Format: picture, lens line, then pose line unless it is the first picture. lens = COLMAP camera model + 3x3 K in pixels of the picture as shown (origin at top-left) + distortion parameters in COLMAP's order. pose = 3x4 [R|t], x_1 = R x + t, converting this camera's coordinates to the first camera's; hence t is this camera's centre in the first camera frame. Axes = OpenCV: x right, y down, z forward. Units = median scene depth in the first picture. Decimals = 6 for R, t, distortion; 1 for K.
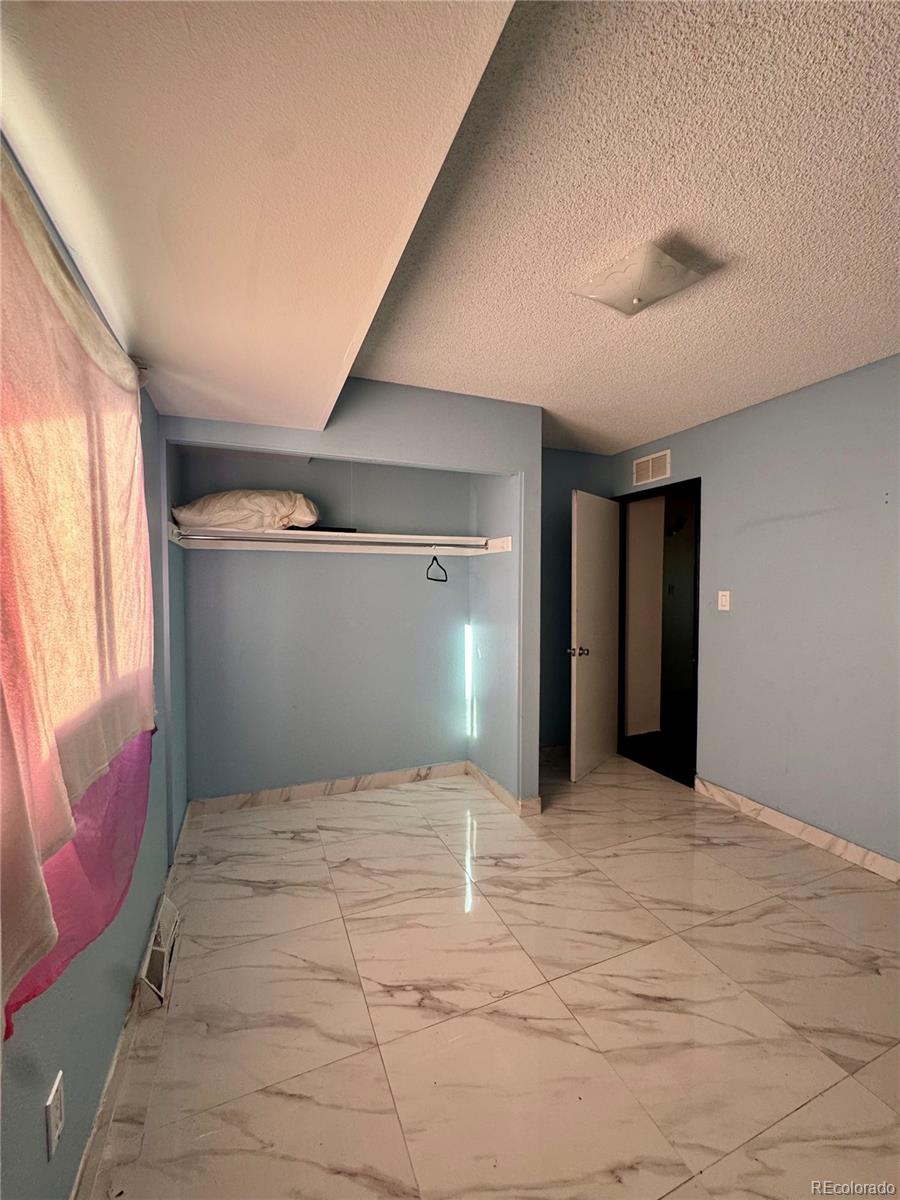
lens RADIAL K [[481.3, 0, 445.7], [0, 481.3, 613.1], [0, 0, 1]] dist [-0.001222, 0.000277]
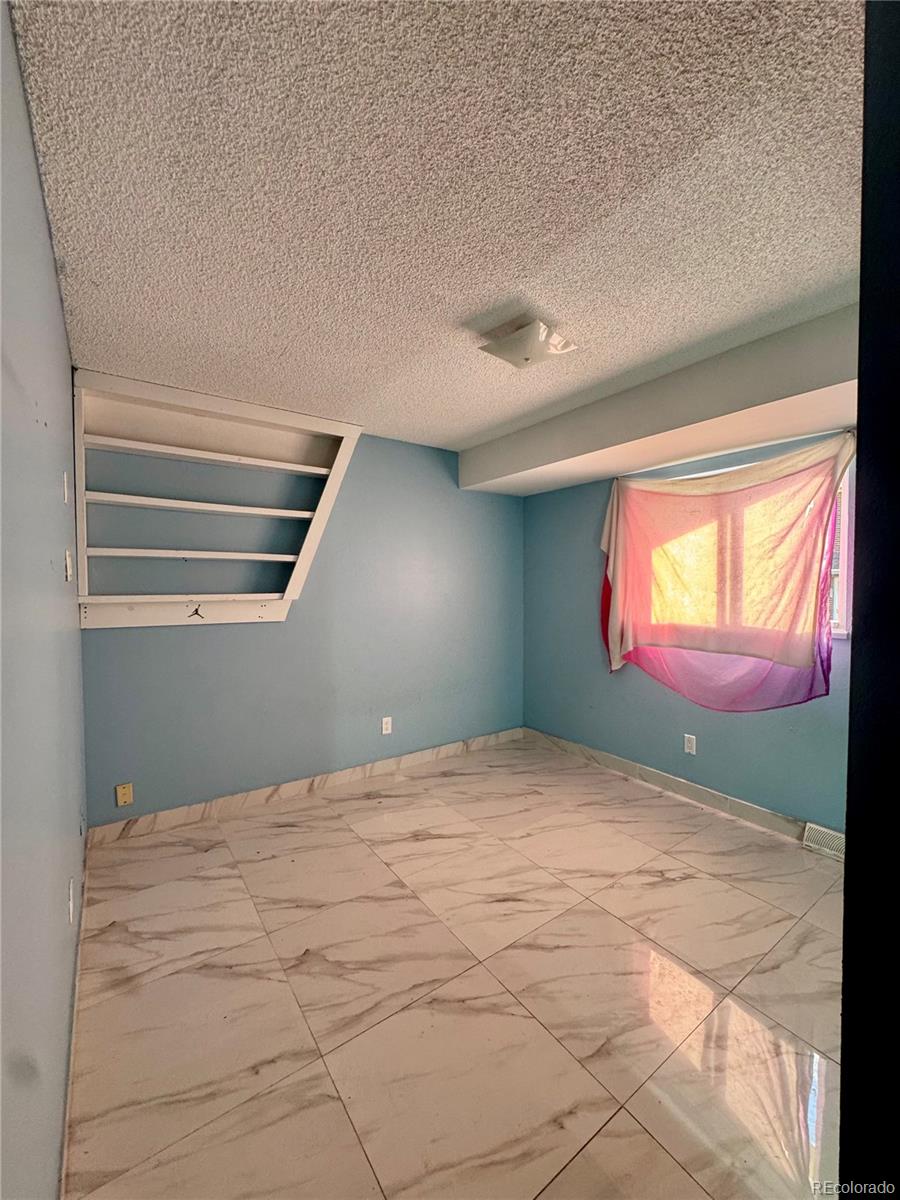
lens RADIAL K [[481.3, 0, 446.6], [0, 481.3, 599.0], [0, 0, 1]] dist [-0.001222, 0.000277]
pose [[-0.975358, 0.011916, -0.220305, 0.790657], [-0.011119, 0.994617, 0.103024, -0.131633], [0.220346, 0.102934, -0.969975, 1.941094]]
